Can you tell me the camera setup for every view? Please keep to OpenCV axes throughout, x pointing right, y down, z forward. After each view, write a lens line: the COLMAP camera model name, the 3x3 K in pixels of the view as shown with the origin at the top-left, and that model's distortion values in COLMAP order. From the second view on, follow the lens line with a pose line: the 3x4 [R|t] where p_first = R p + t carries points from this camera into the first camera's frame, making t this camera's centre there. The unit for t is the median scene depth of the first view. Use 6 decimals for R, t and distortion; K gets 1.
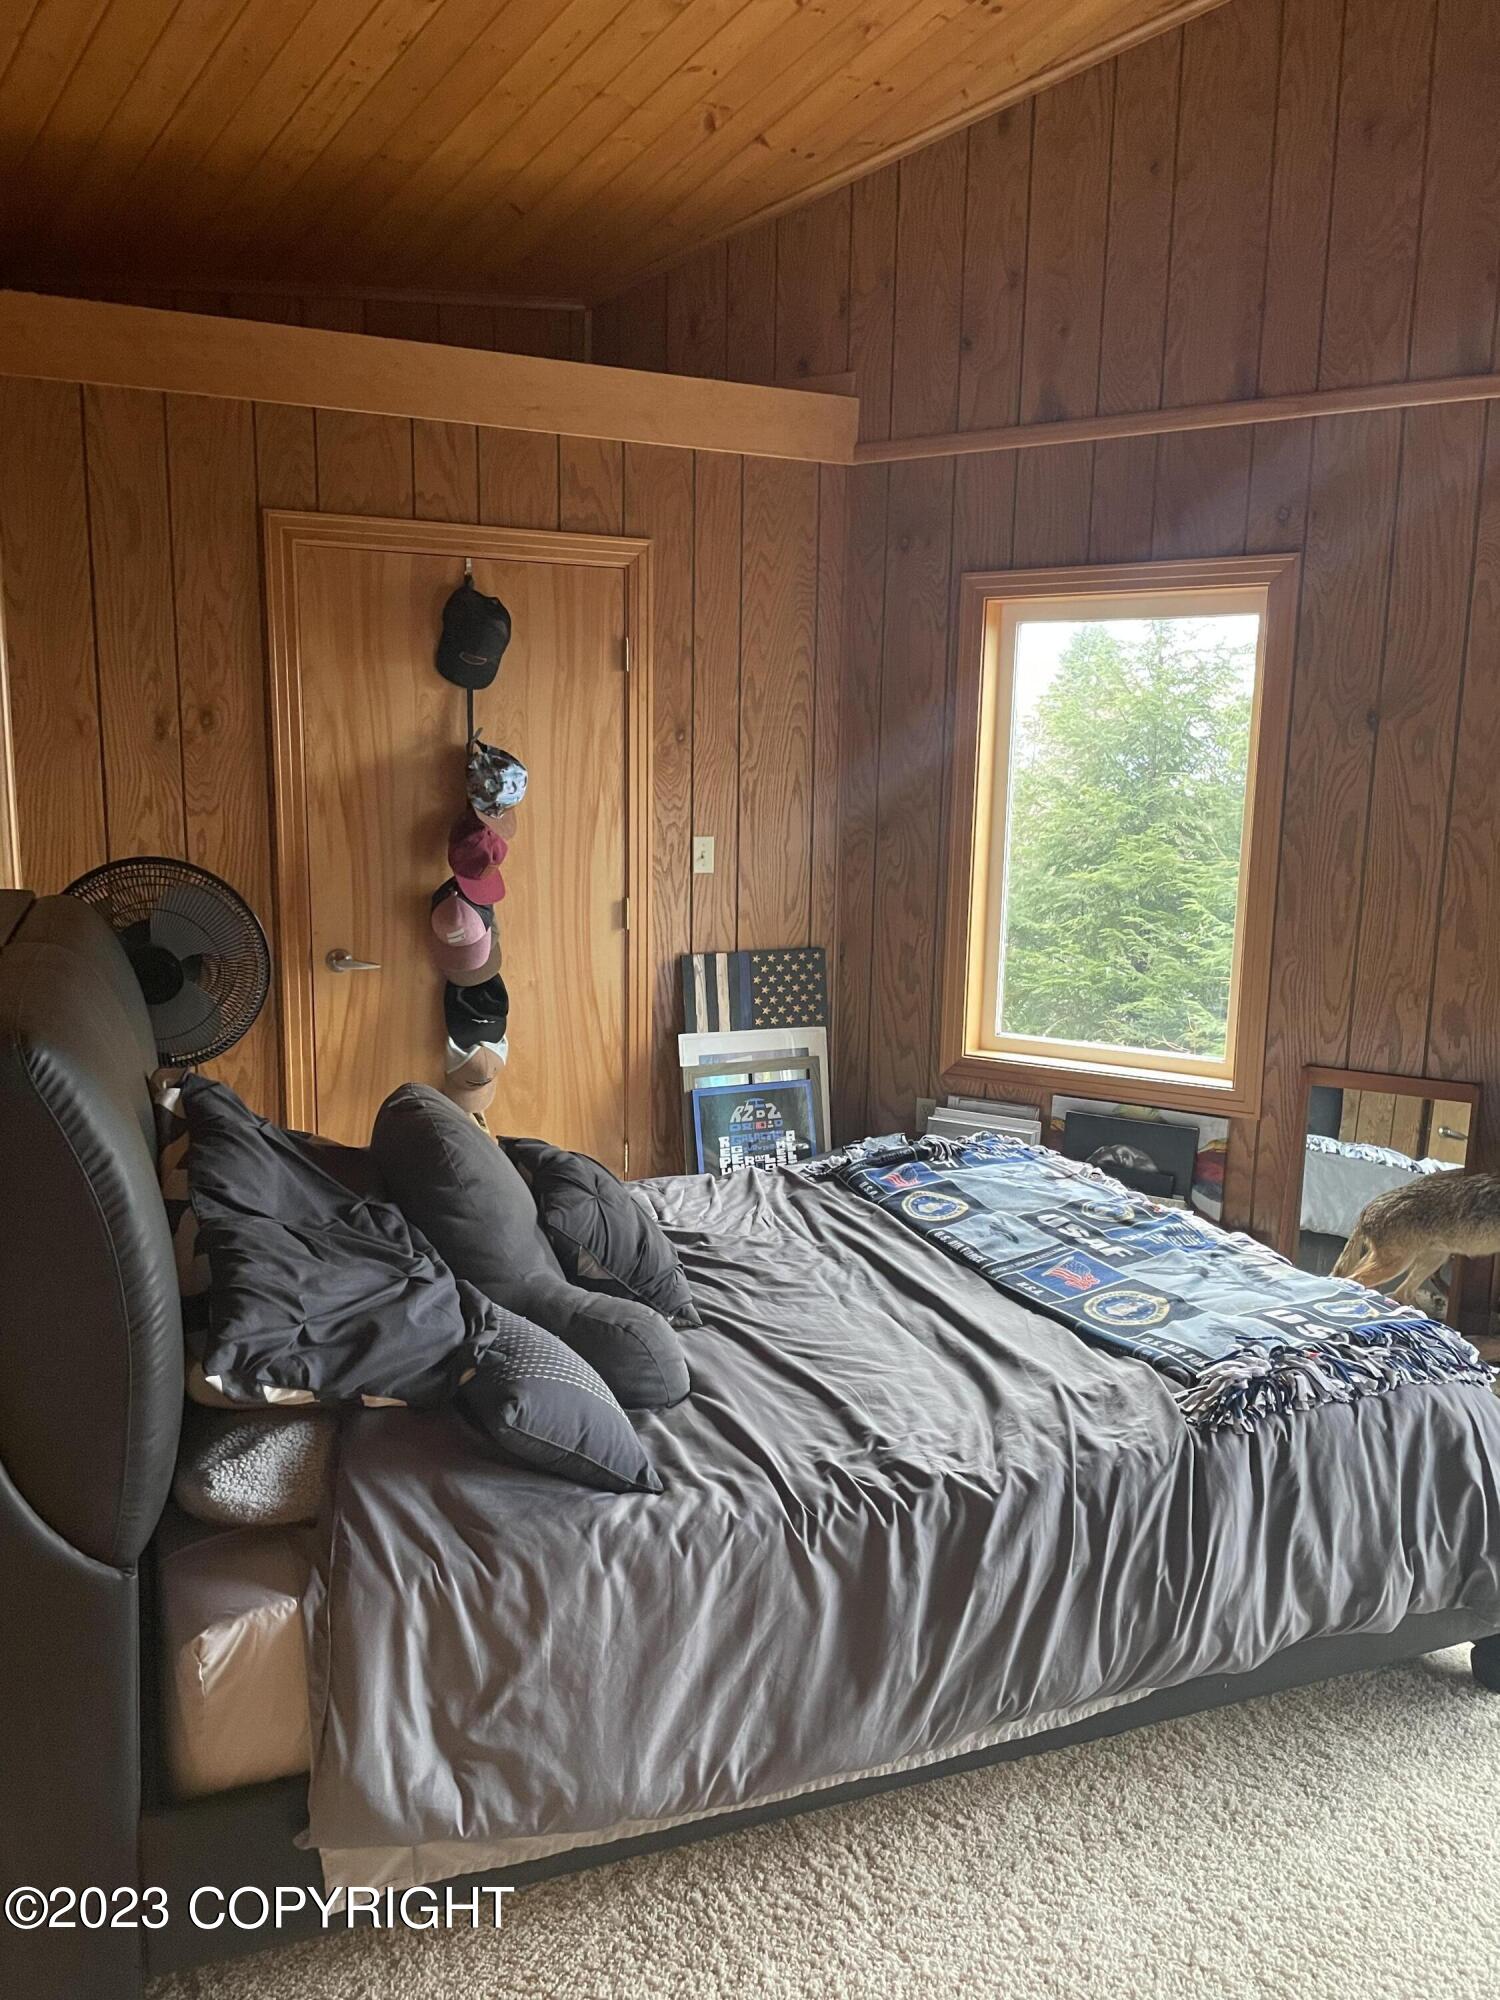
lens RADIAL K [[1507.9, 0, 752.2], [0, 1507.9, 1004.4], [0, 0, 1]] dist [0.071349, -0.085004]
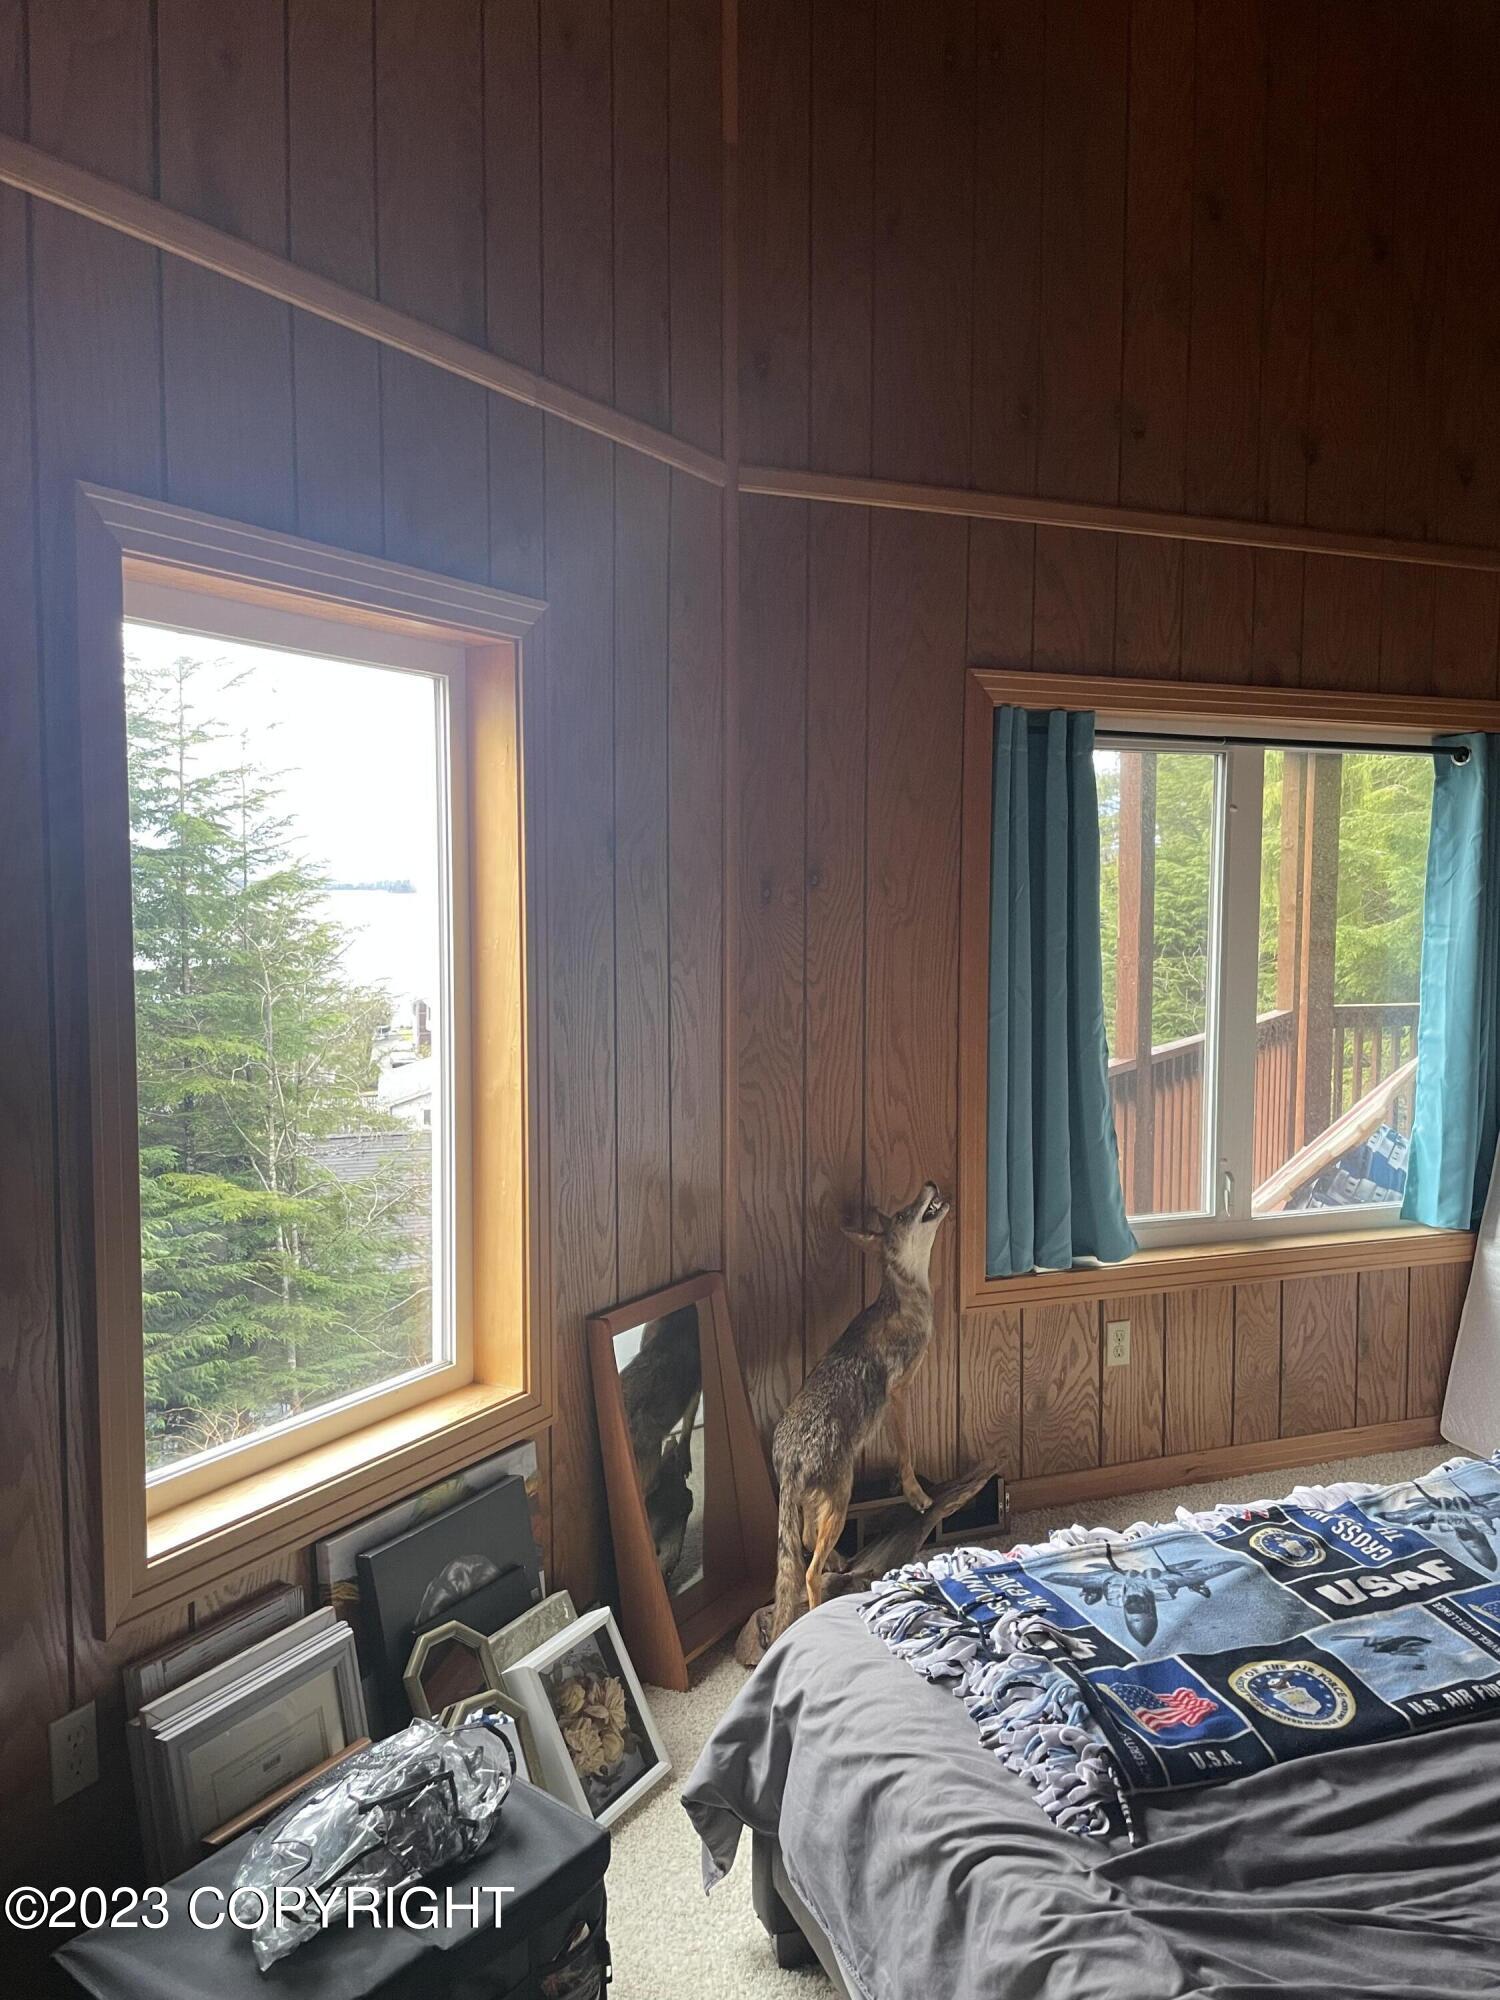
lens RADIAL K [[1507.9, 0, 751.8], [0, 1507.9, 994.7], [0, 0, 1]] dist [0.071349, -0.085004]
pose [[-0.015331, -0.089727, 0.995848, -0.422861], [0.152517, 0.984101, 0.091017, -0.207607], [-0.988182, 0.153279, -0.001403, 1.149803]]
